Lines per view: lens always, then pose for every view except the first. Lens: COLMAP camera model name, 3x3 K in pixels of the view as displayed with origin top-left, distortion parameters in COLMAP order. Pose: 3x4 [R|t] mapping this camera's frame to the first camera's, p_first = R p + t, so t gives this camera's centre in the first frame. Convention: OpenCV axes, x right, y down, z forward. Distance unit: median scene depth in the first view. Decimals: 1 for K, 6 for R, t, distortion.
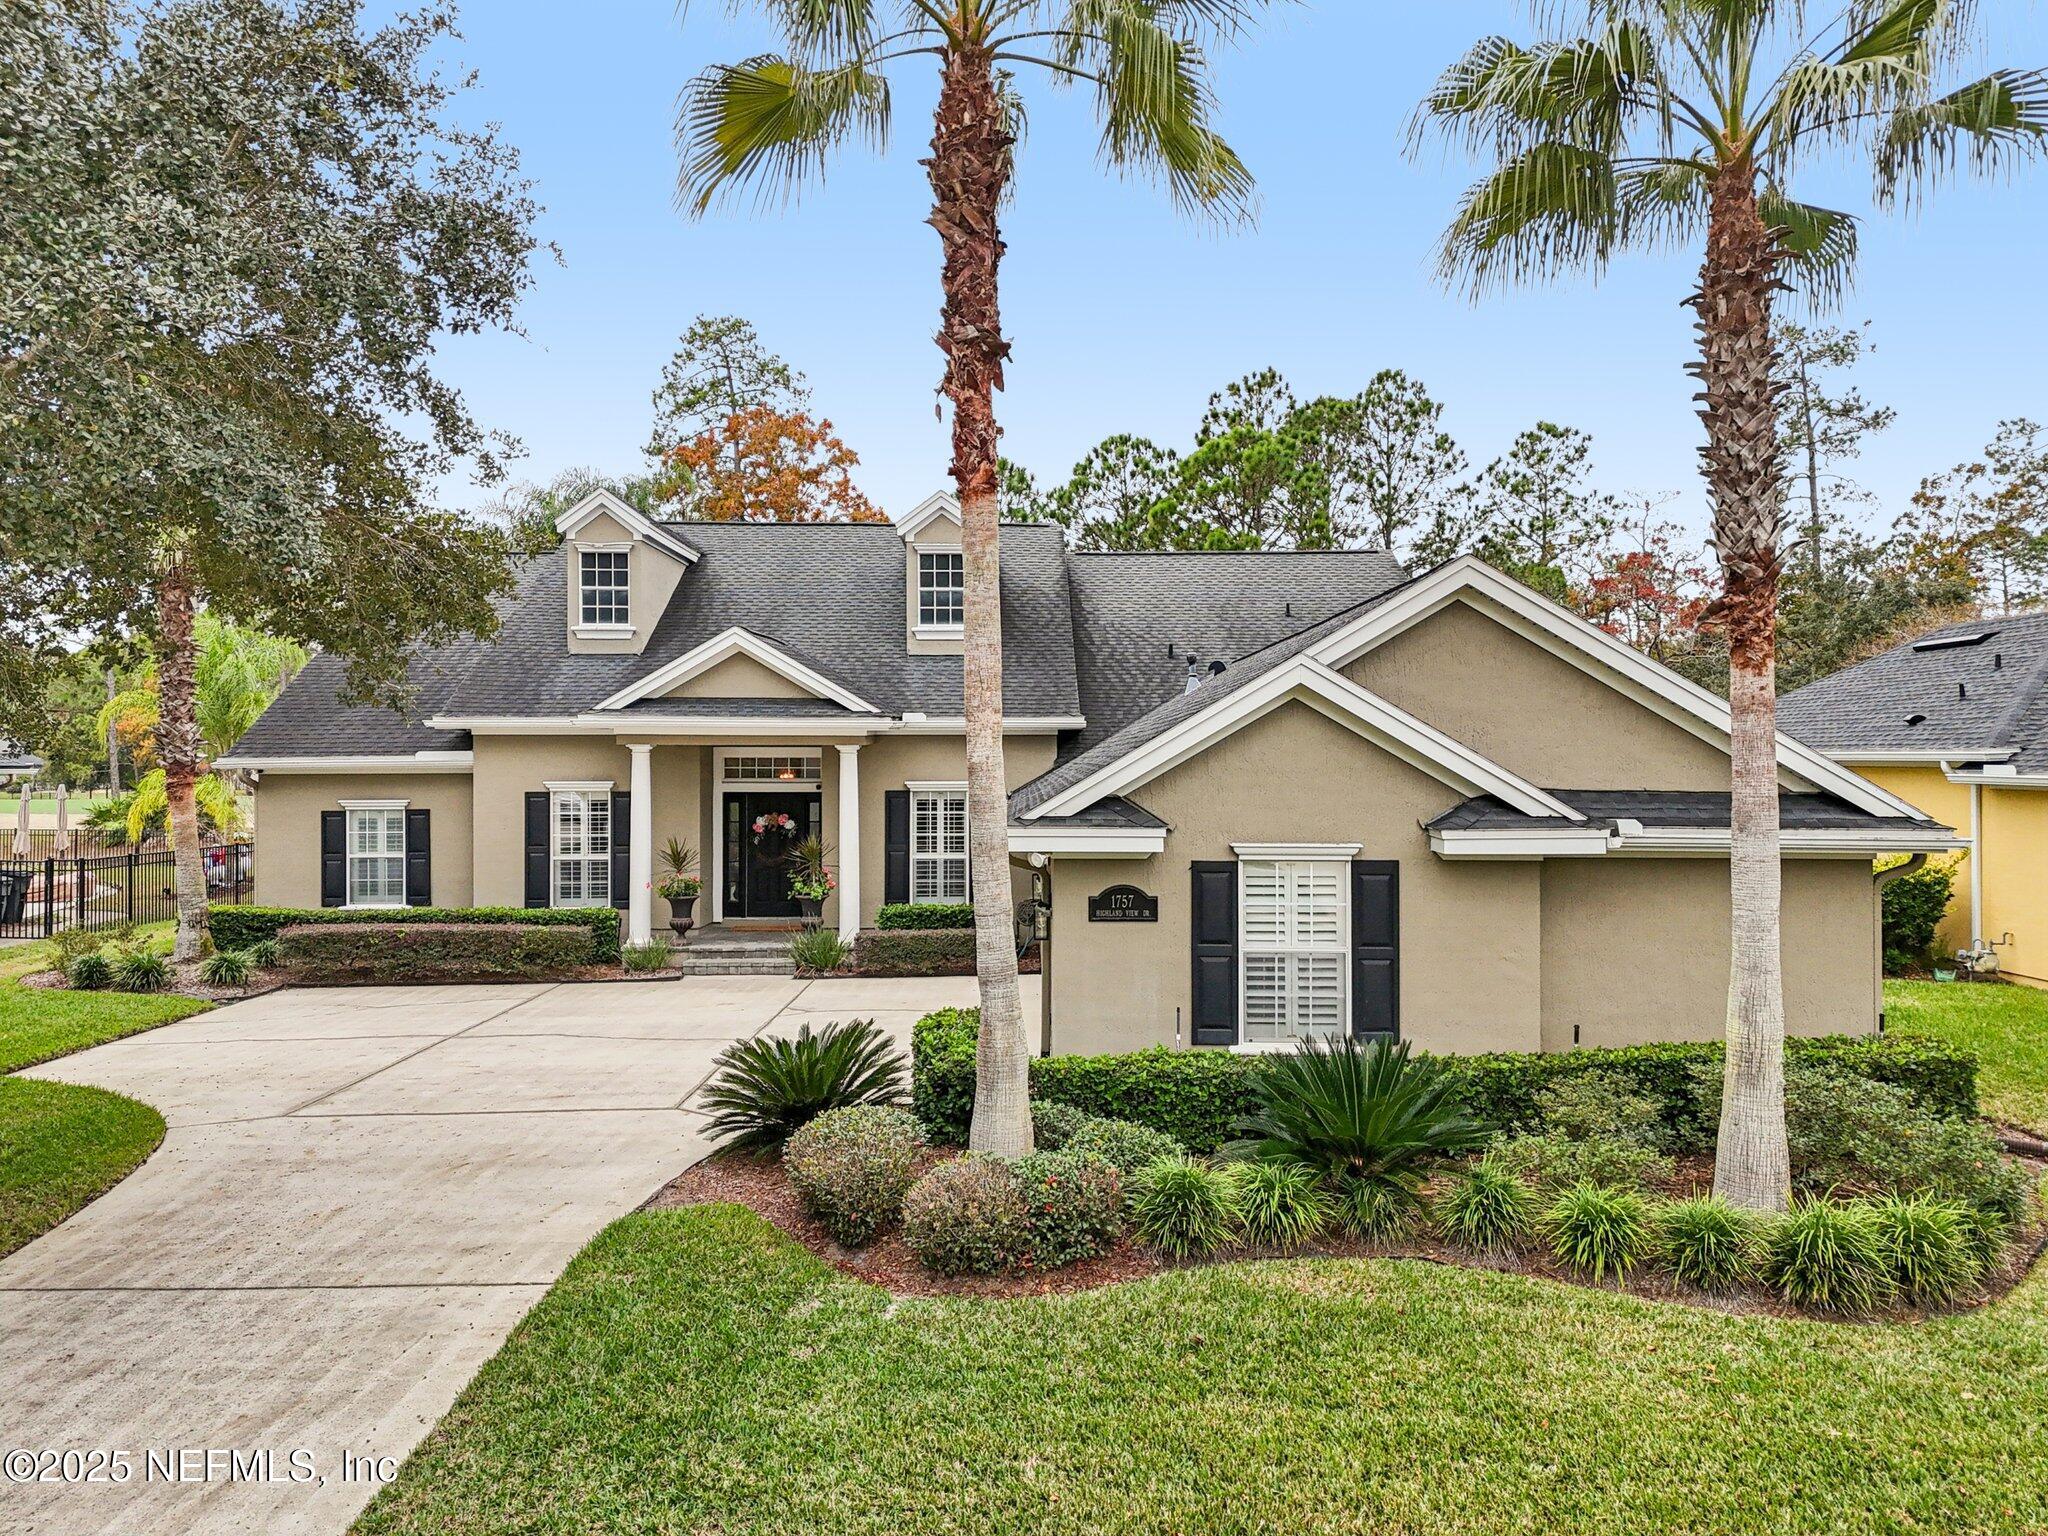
lens RADIAL K [[1506.1, 0, 1026.5], [0, 1506.1, 759.0], [0, 0, 1]] dist [0.081496, -0.080317]
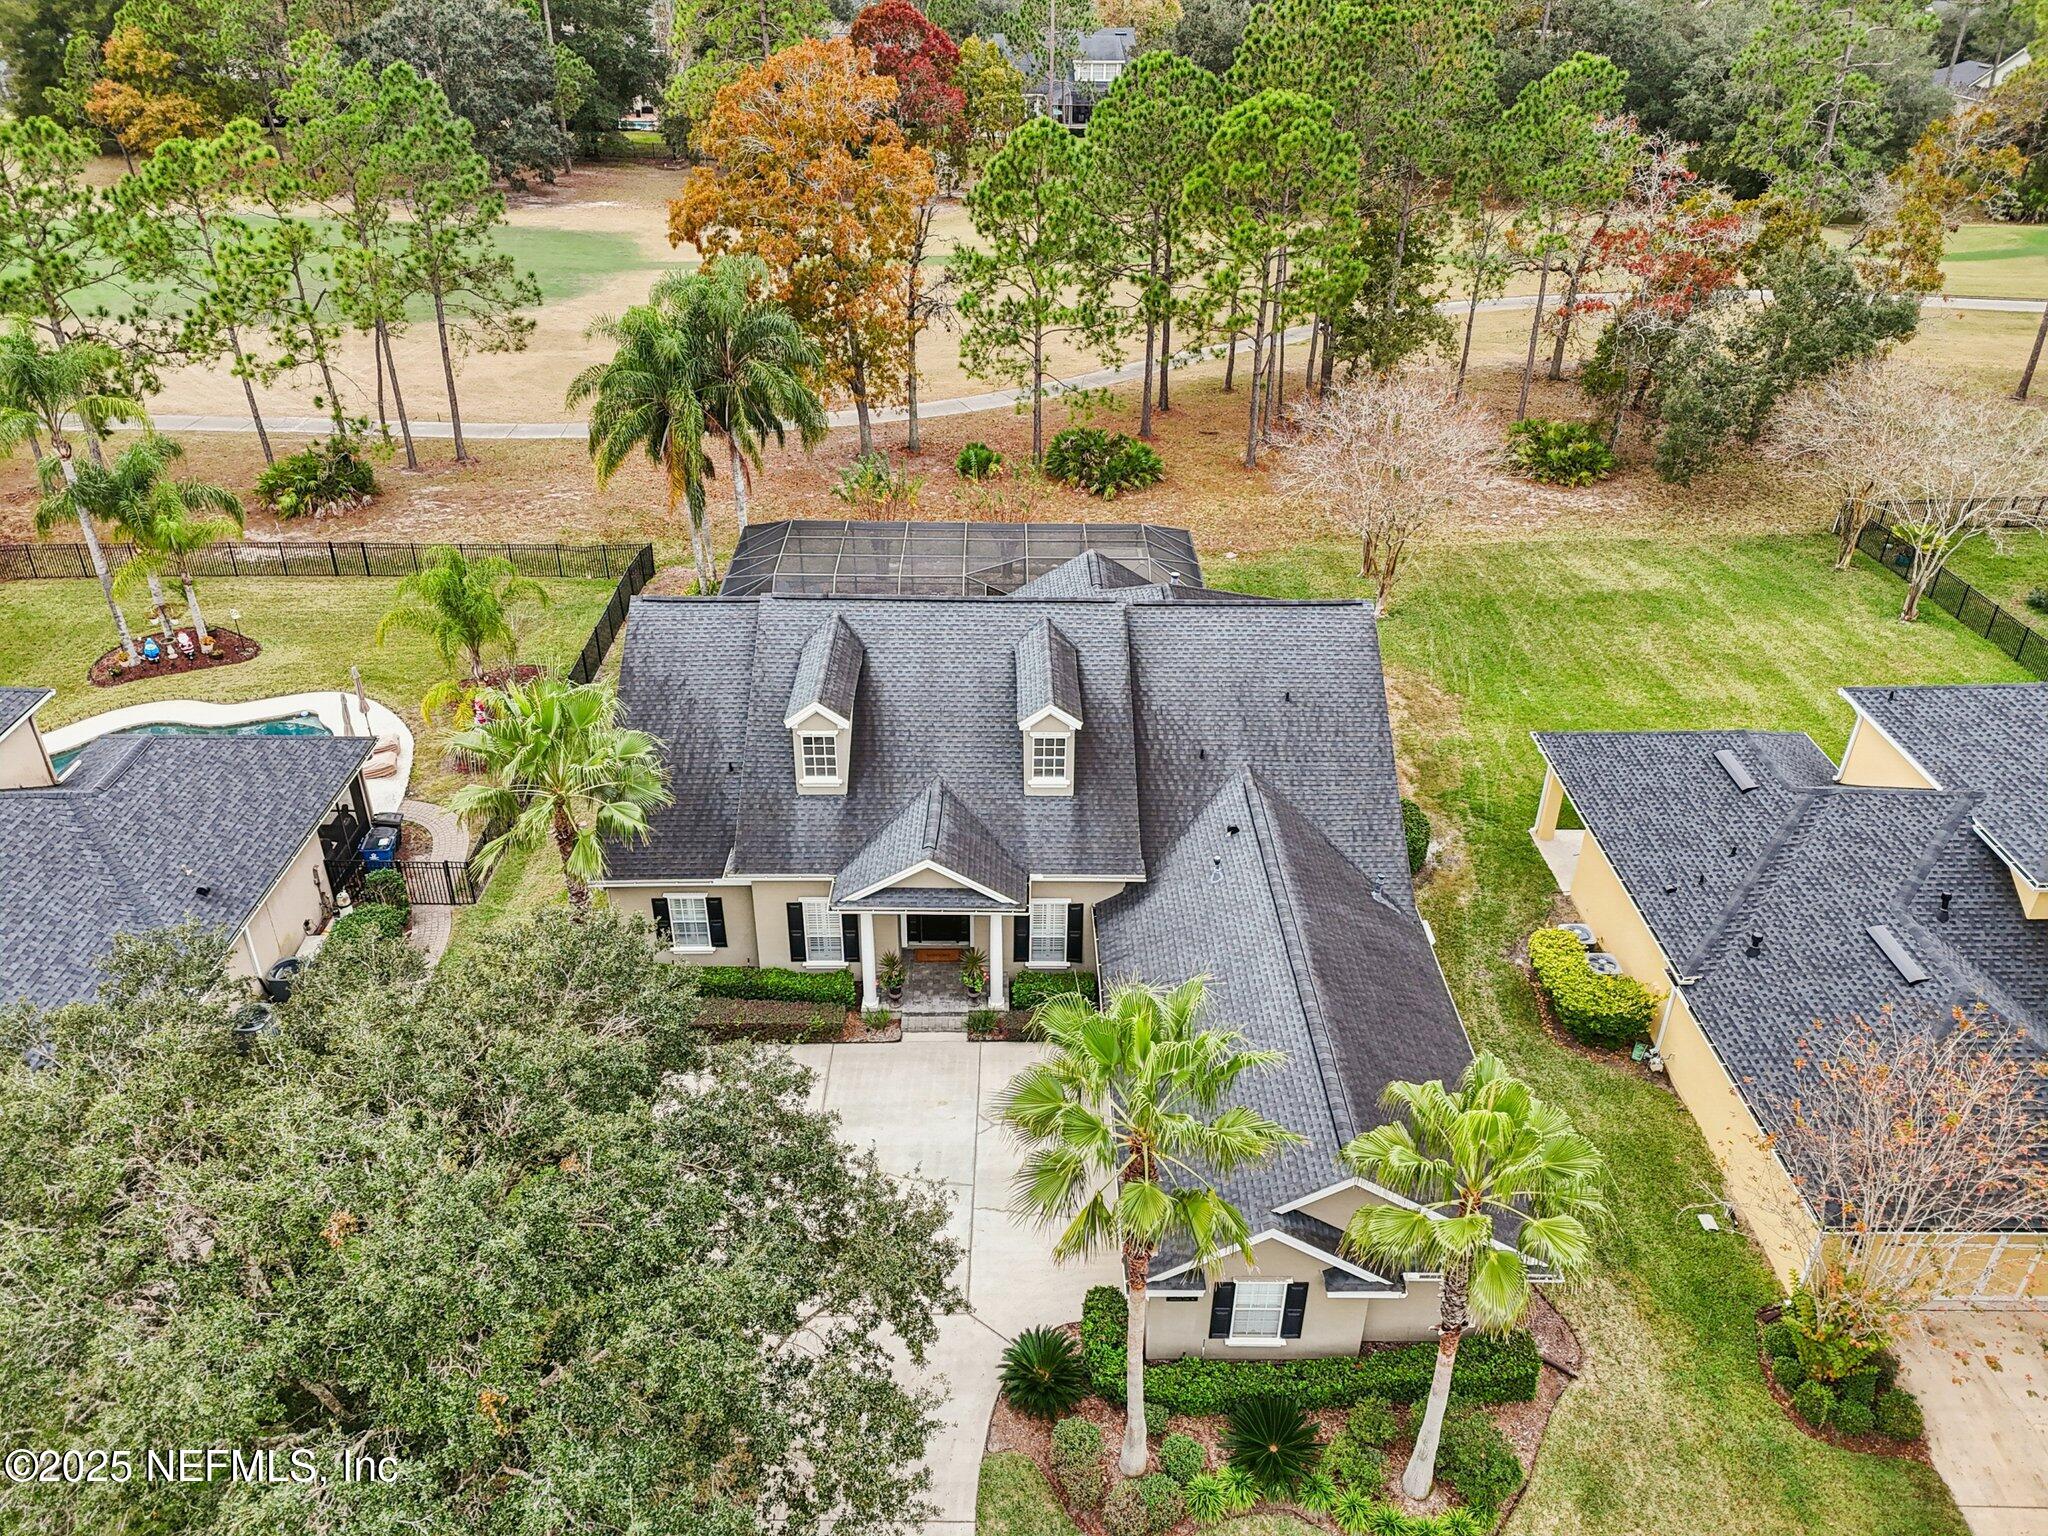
lens RADIAL K [[1506.1, 0, 1026.5], [0, 1506.1, 759.0], [0, 0, 1]] dist [0.081496, -0.080317]
pose [[0.999856, 0.005011, 0.016214, -0.106862], [-0.012623, 0.858163, 0.513222, -0.899998], [-0.011342, -0.513353, 0.858103, -0.263738]]
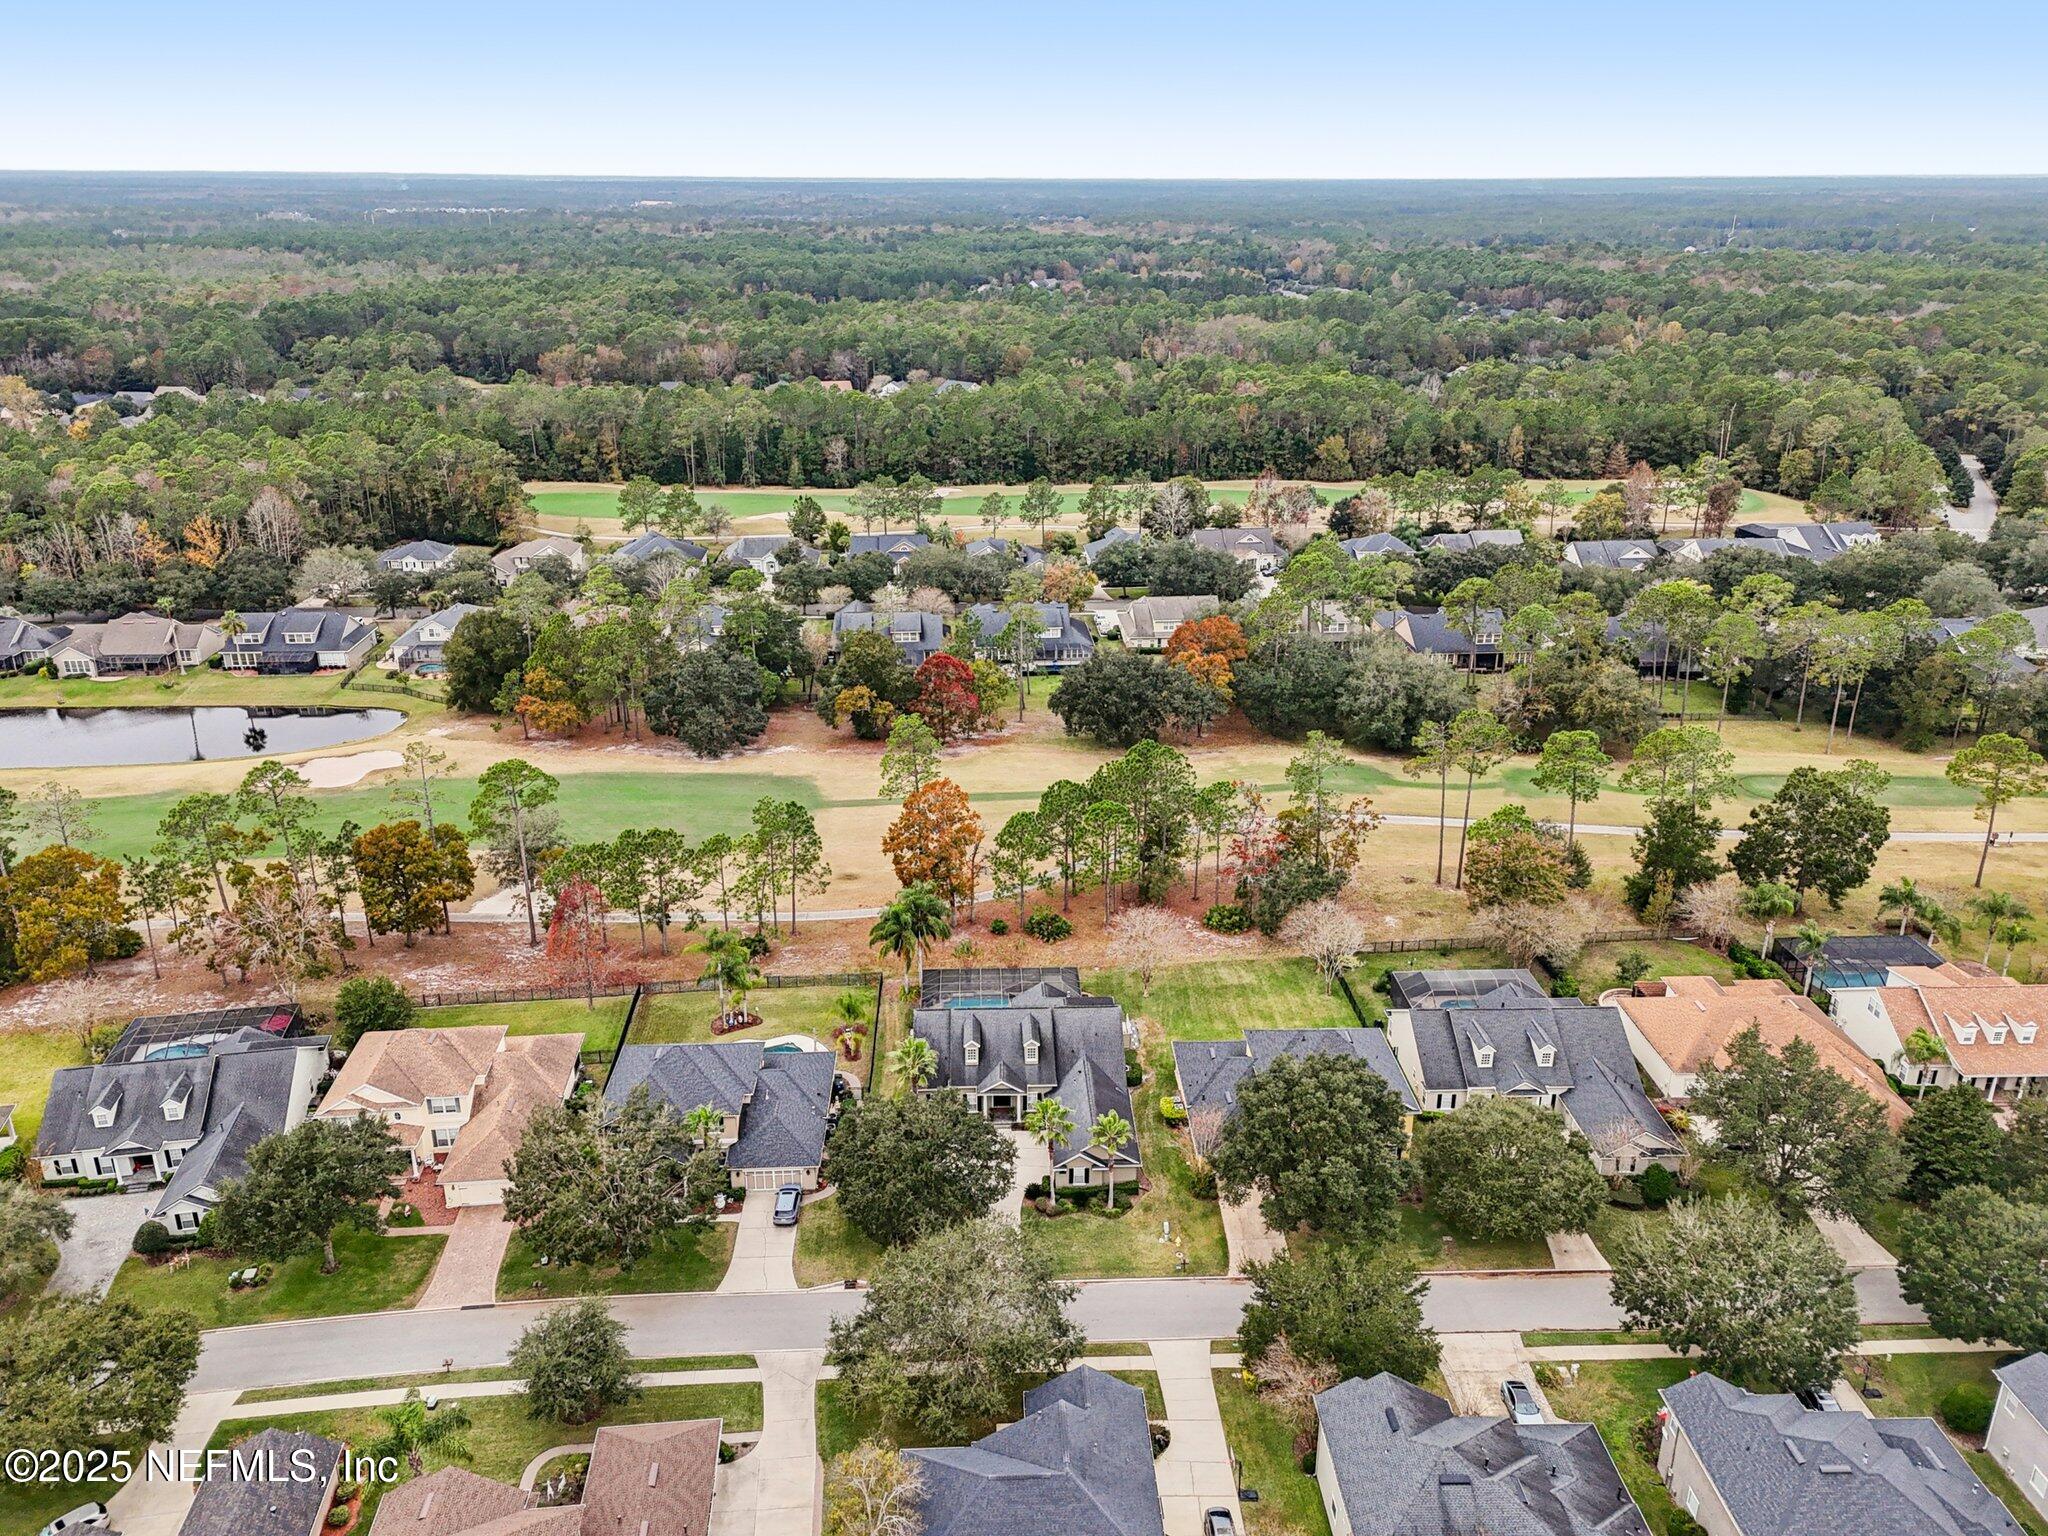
lens RADIAL K [[1514.3, 0, 1023.2], [0, 1514.3, 759.6], [0, 0, 1]] dist [0.083630, -0.081396]
pose [[0.999432, -0.011776, 0.031576, -0.264746], [-0.000323, 0.933576, 0.358380, -3.312306], [-0.033699, -0.358186, 0.933042, -4.070950]]
